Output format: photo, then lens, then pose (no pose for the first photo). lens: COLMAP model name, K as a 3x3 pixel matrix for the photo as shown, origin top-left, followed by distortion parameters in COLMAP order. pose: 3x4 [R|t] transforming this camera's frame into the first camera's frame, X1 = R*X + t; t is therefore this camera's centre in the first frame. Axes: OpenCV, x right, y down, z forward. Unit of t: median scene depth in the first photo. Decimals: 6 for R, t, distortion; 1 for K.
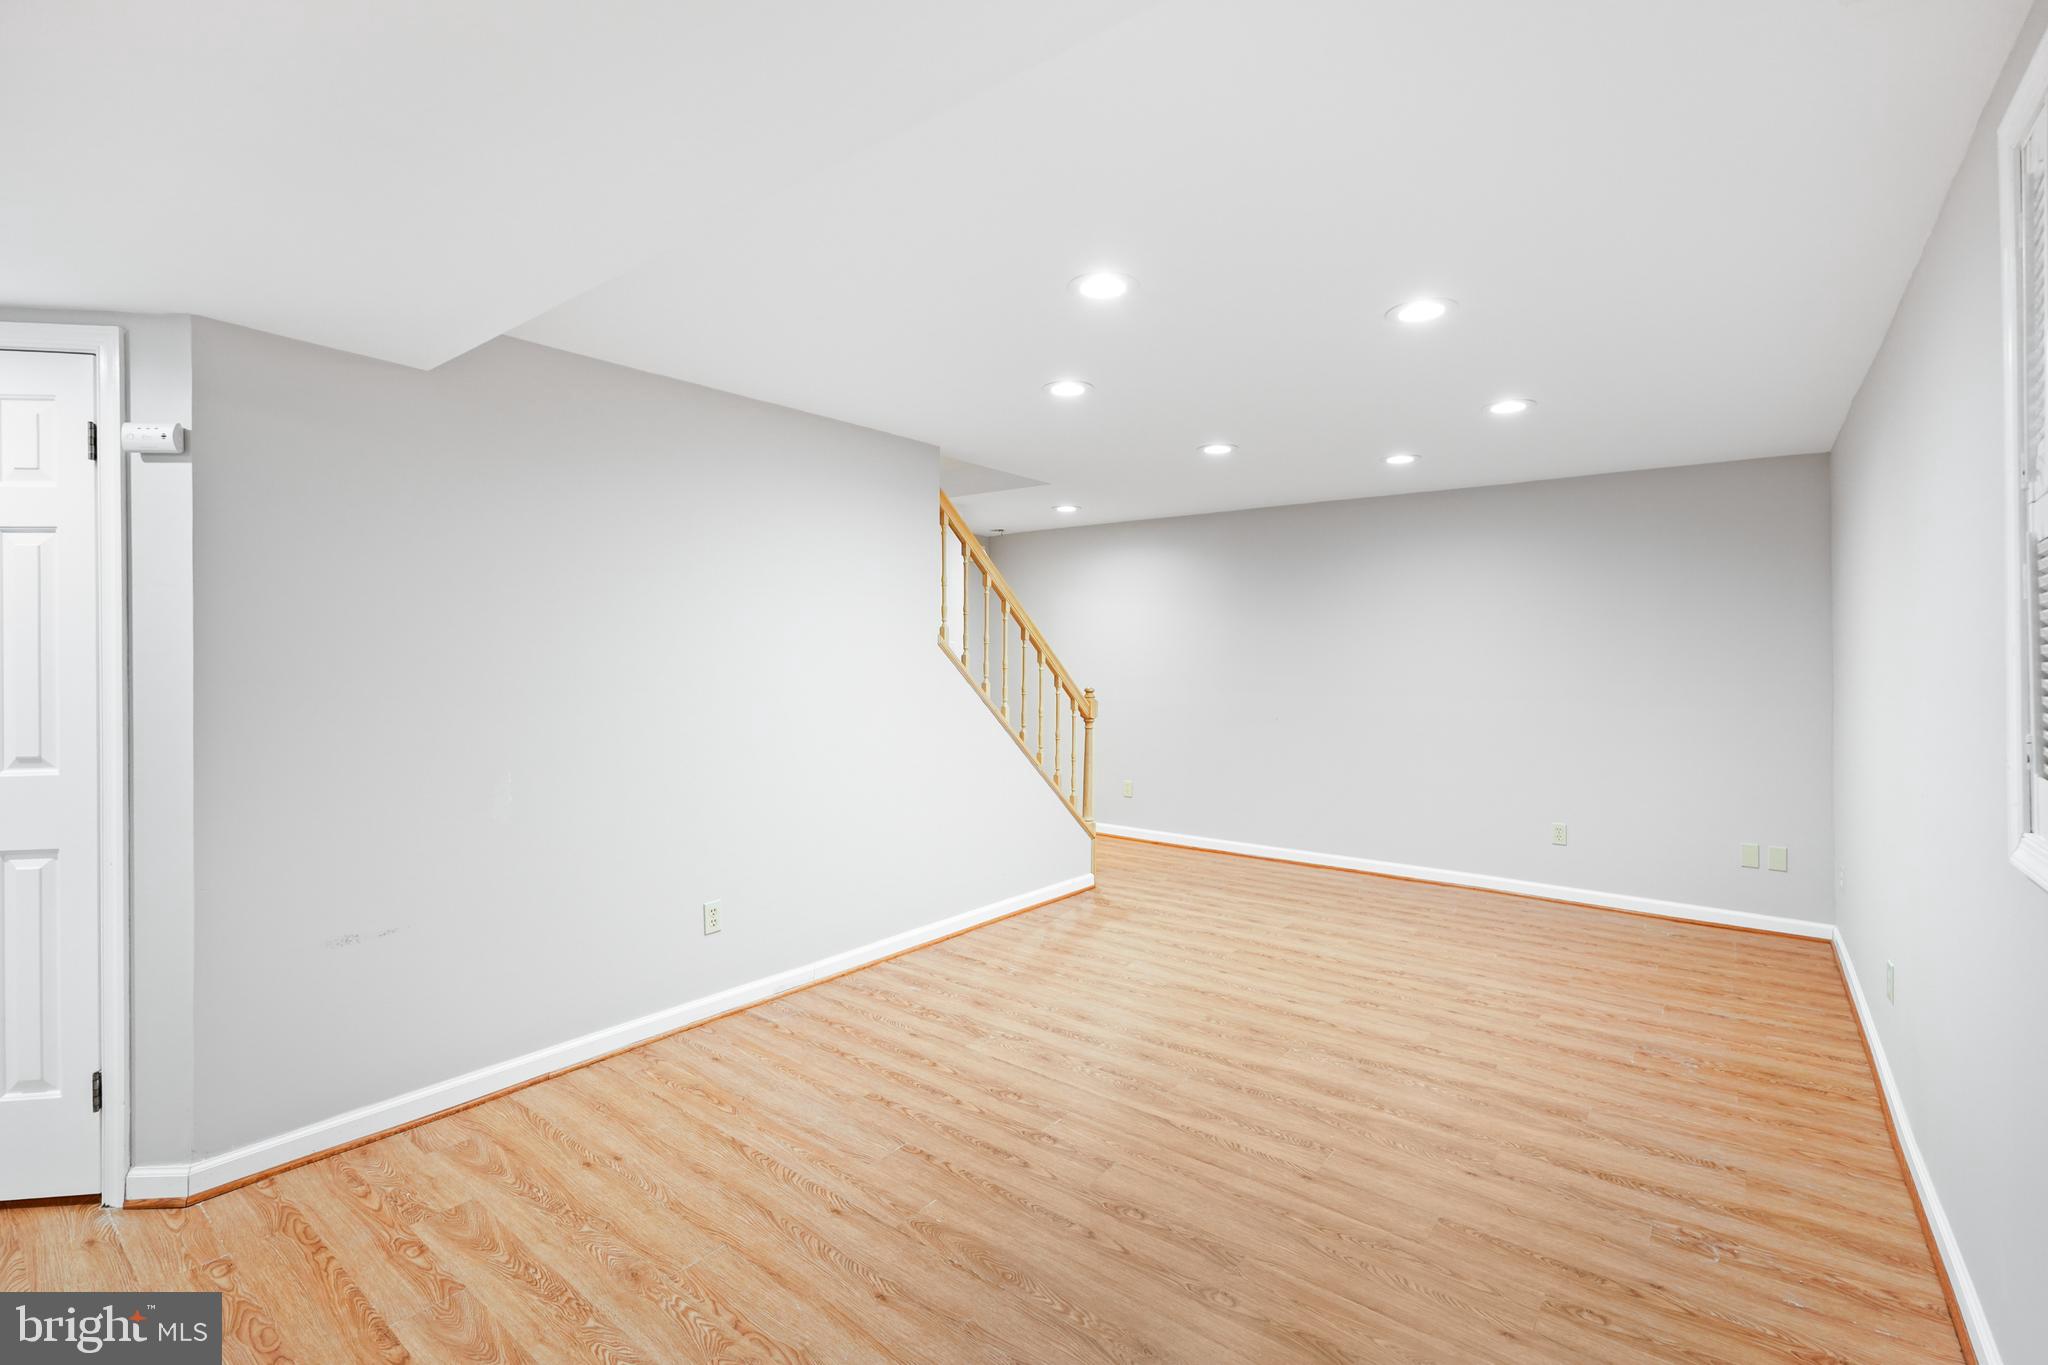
lens RADIAL K [[901.7, 0, 1028.6], [0, 901.7, 671.7], [0, 0, 1]] dist [-0.003881, 0.001581]
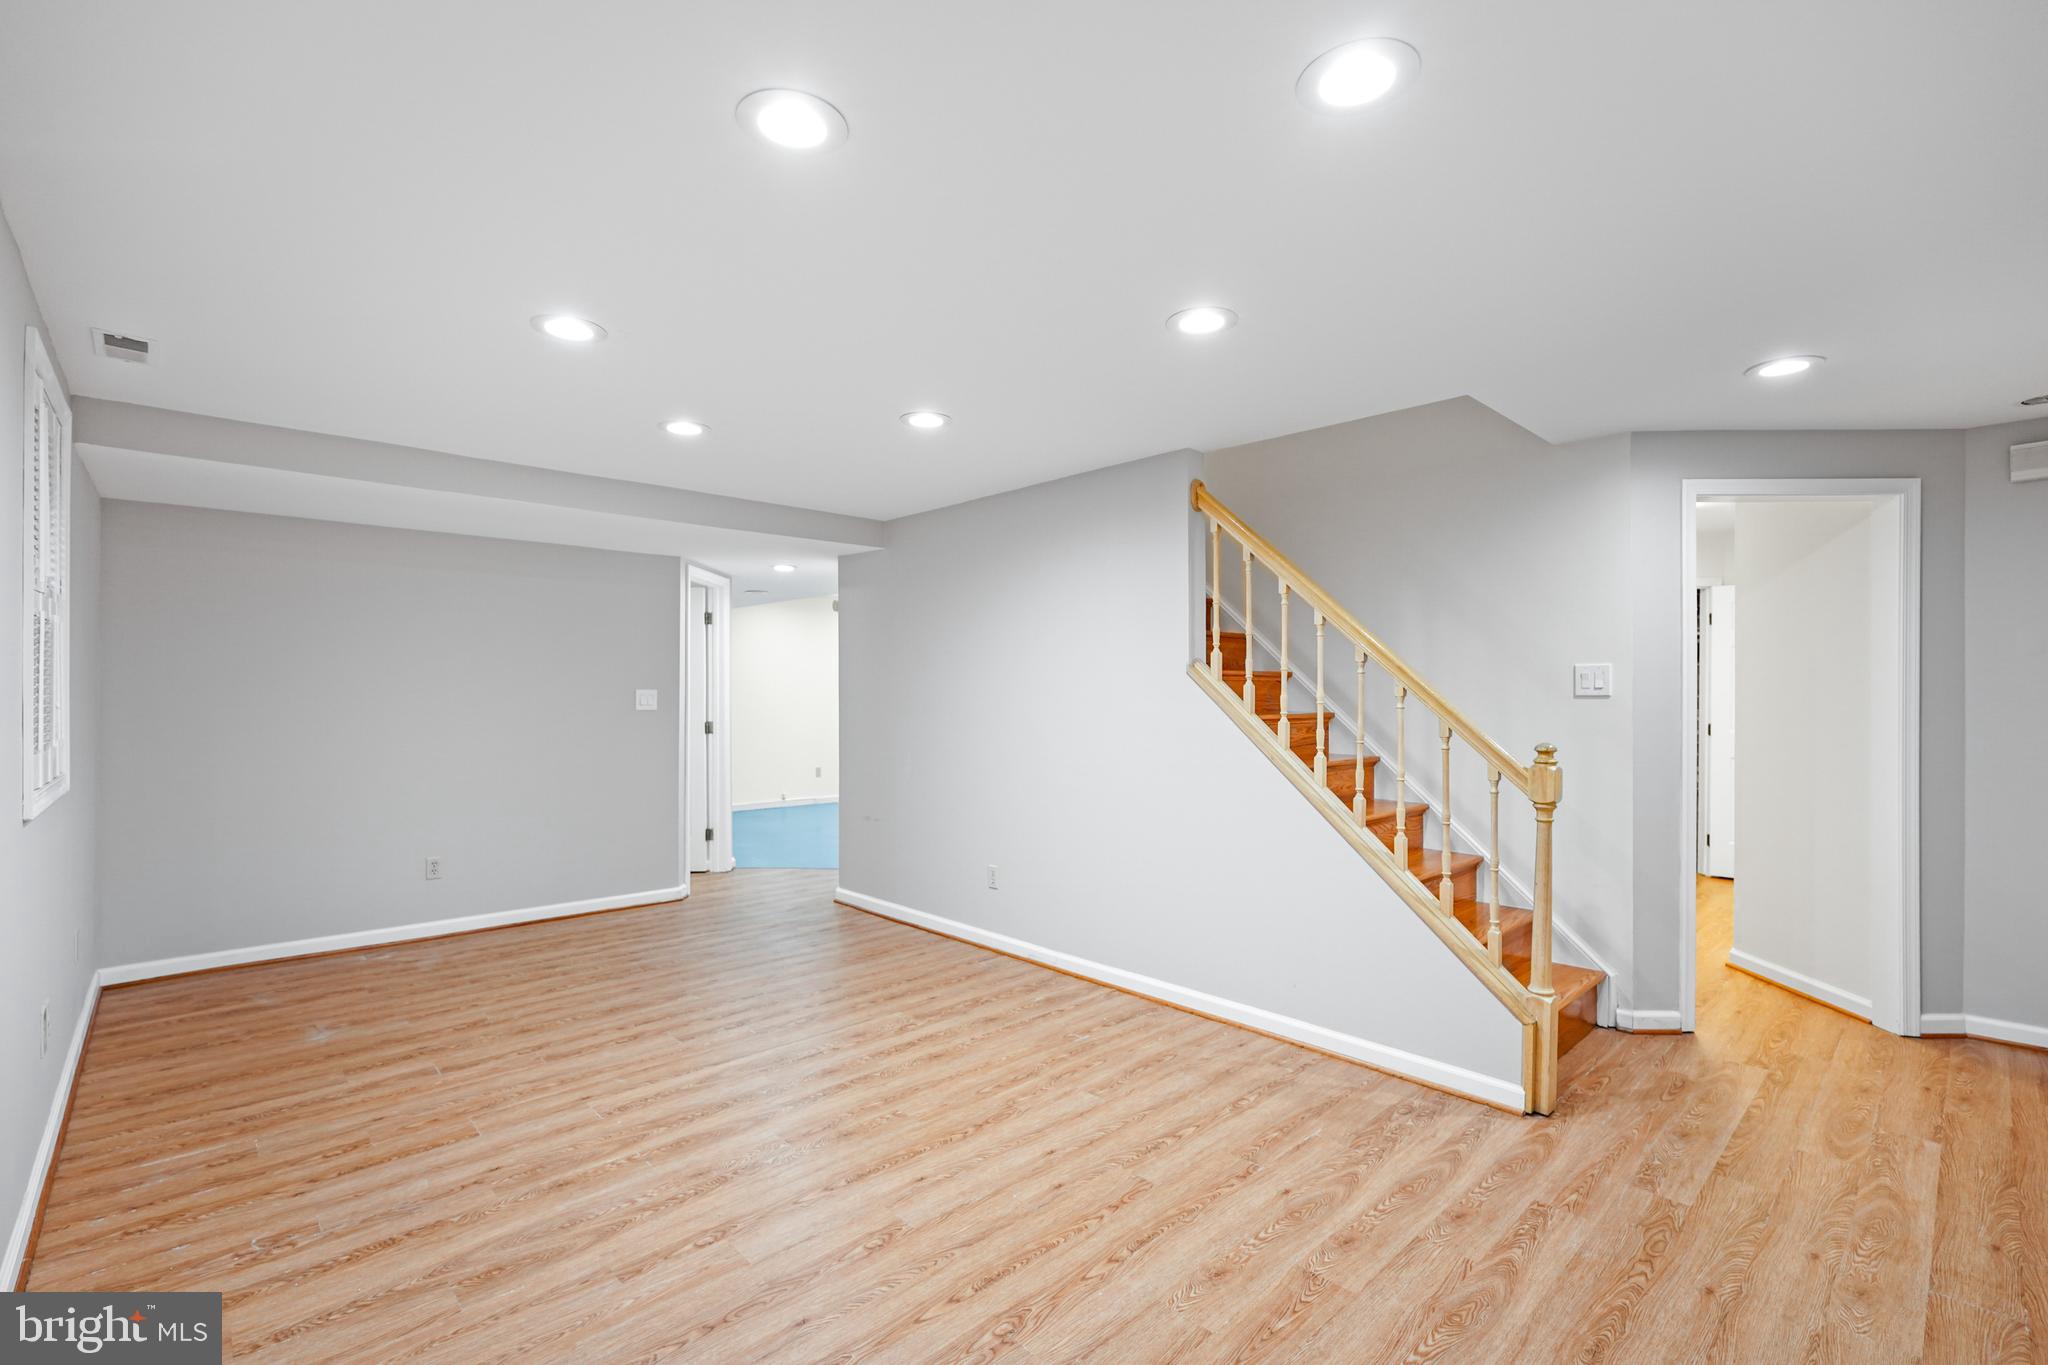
lens RADIAL K [[901.7, 0, 1024.8], [0, 901.7, 696.1], [0, 0, 1]] dist [-0.003881, 0.001581]
pose [[-0.144442, -0.003509, -0.989507, 1.118041], [-0.015538, 0.999878, -0.001278, -0.007949], [0.989391, 0.015191, -0.144479, 1.354632]]
